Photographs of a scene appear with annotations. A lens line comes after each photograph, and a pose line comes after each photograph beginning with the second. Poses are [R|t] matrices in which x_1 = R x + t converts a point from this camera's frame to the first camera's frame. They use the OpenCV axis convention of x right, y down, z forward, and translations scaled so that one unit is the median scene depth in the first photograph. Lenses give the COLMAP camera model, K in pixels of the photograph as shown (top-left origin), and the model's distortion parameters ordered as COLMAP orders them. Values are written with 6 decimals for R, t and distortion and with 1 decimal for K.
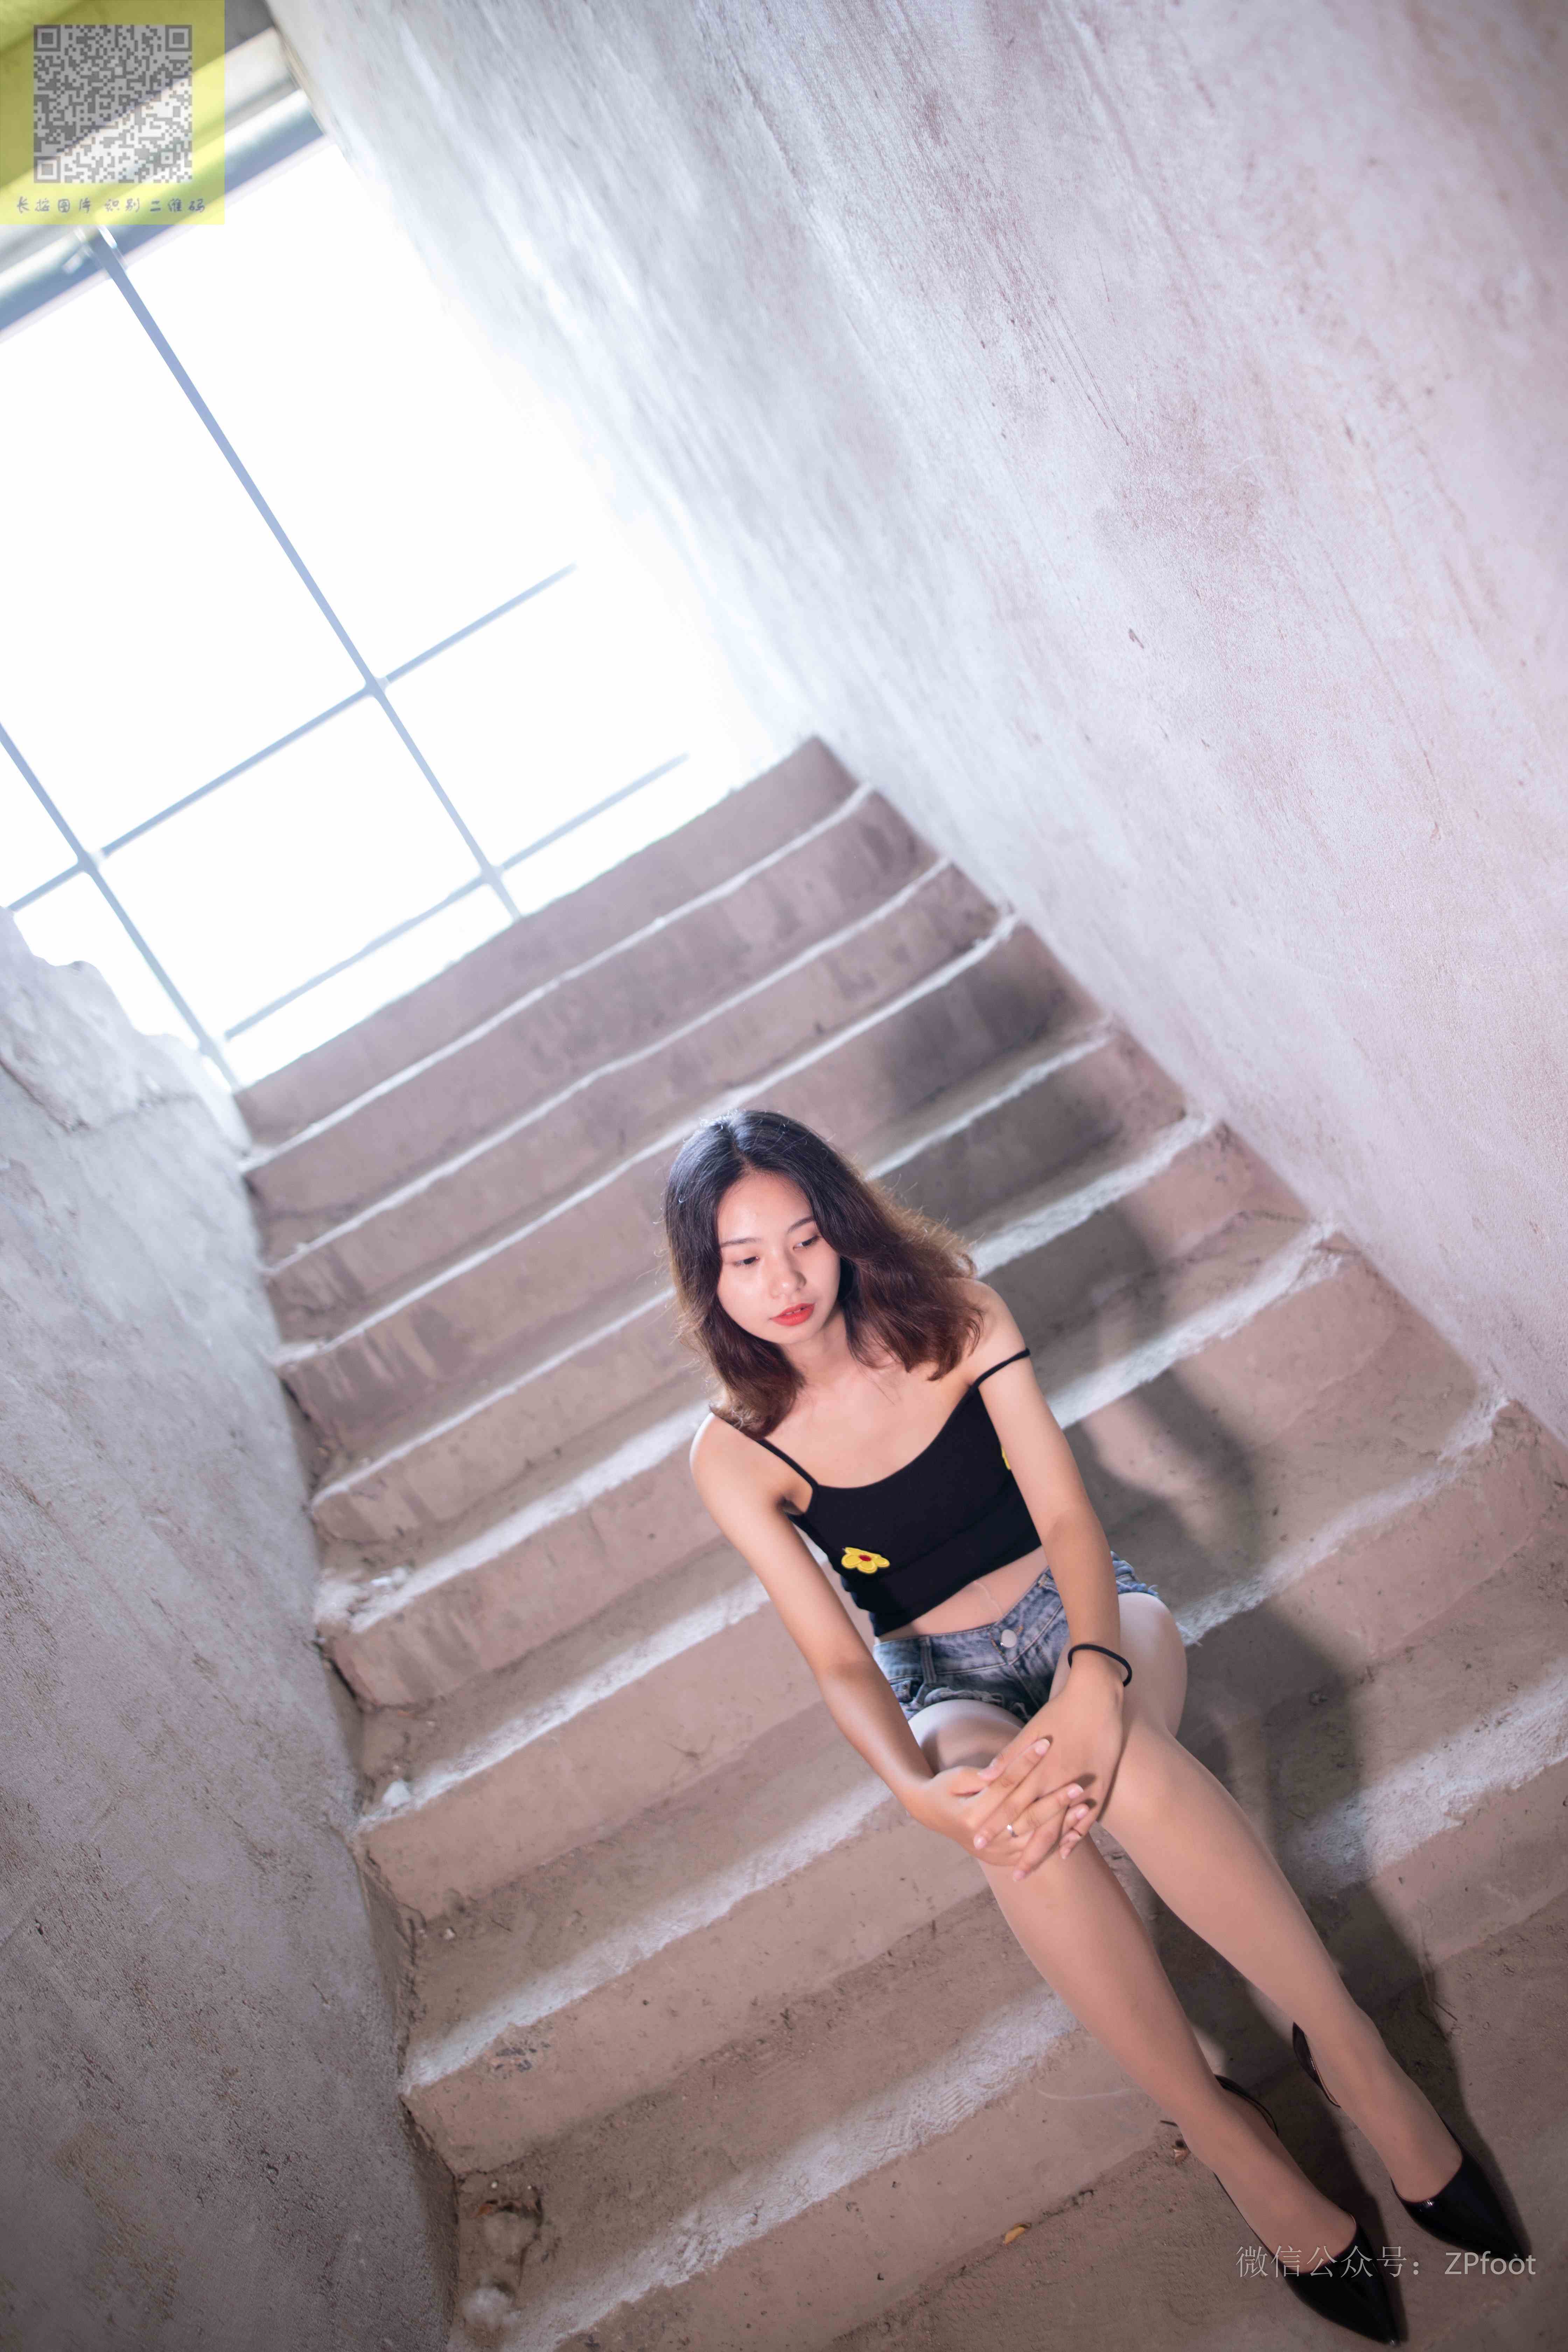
lens RADIAL K [[1628.3, 0, 789.0], [0, 1628.3, 1175.5], [0, 0, 1]] dist [-0.054865, 0.049004]
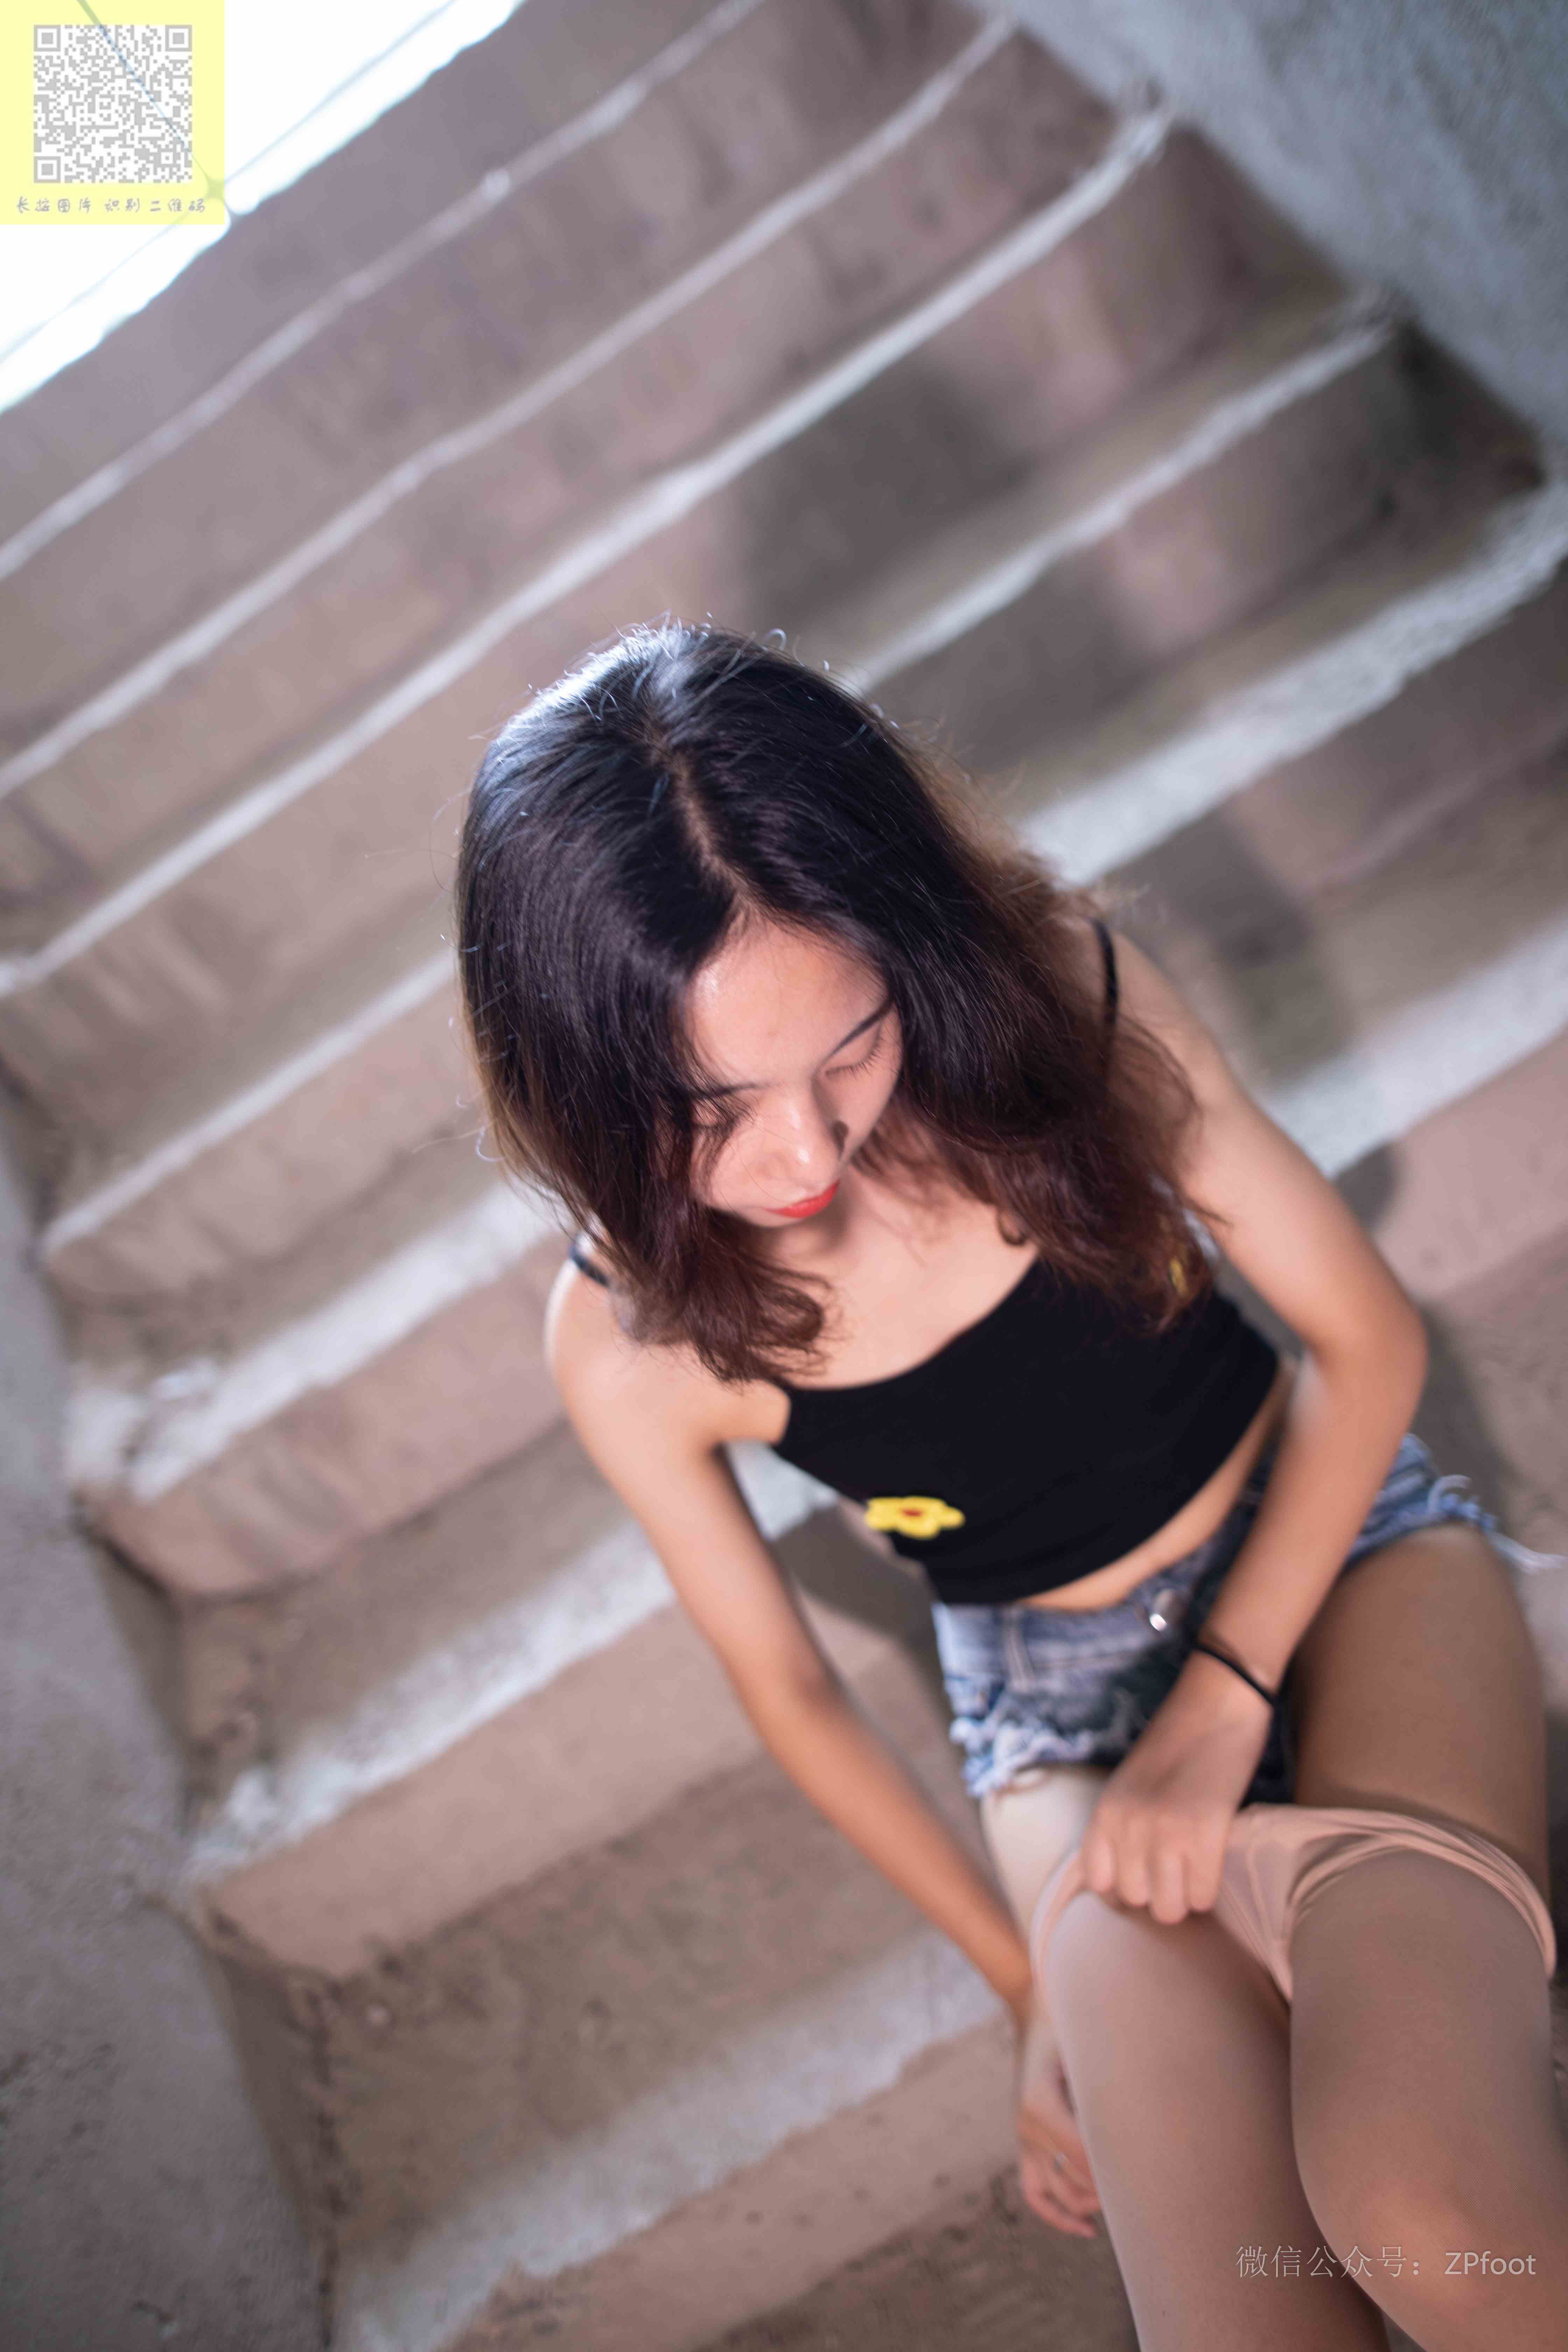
lens RADIAL K [[1628.3, 0, 789.0], [0, 1628.3, 1175.5], [0, 0, 1]] dist [-0.054865, 0.049004]
pose [[0.993317, -0.082704, 0.080506, -0.073256], [0.051025, 0.940327, 0.336425, -0.012417], [-0.103526, -0.330068, 0.938263, 0.472183]]
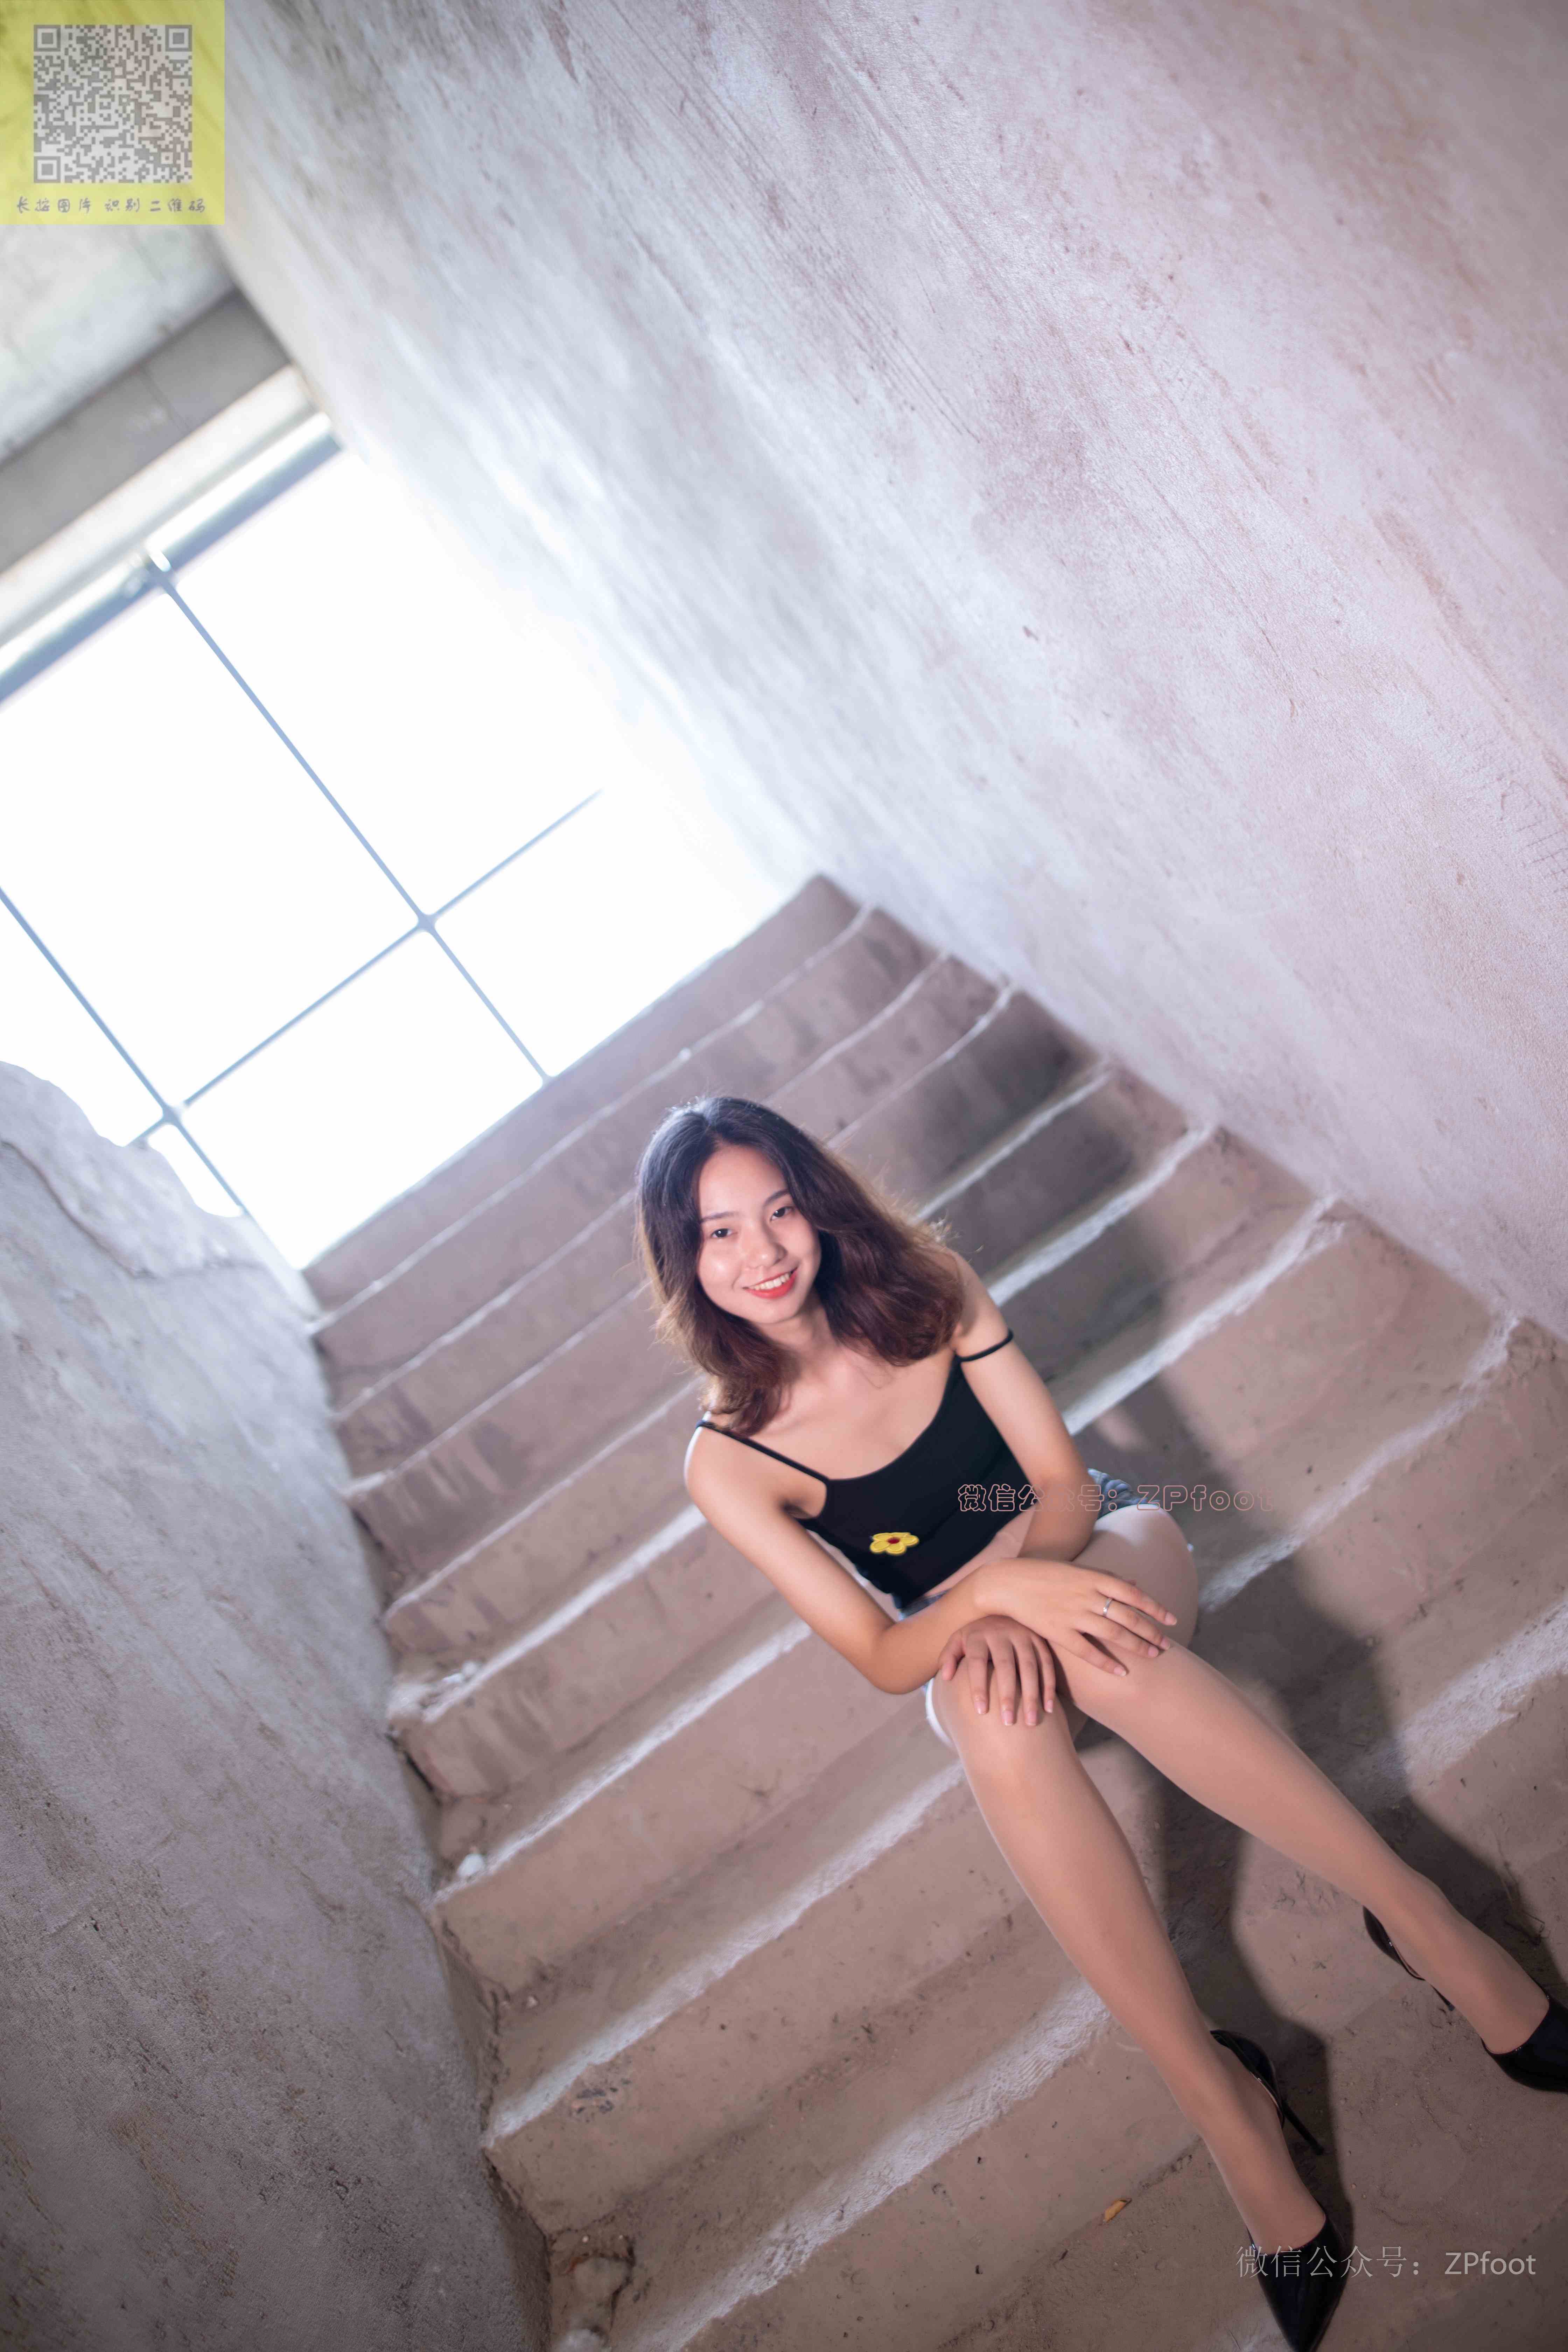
lens RADIAL K [[1630.9, 0, 789.6], [0, 1630.9, 1175.3], [0, 0, 1]] dist [-0.053254, 0.047644]
pose [[0.991868, -0.115108, -0.054293, 0.050288], [0.105650, 0.982555, -0.153048, 0.127838], [0.070963, 0.146067, 0.986726, -0.028834]]
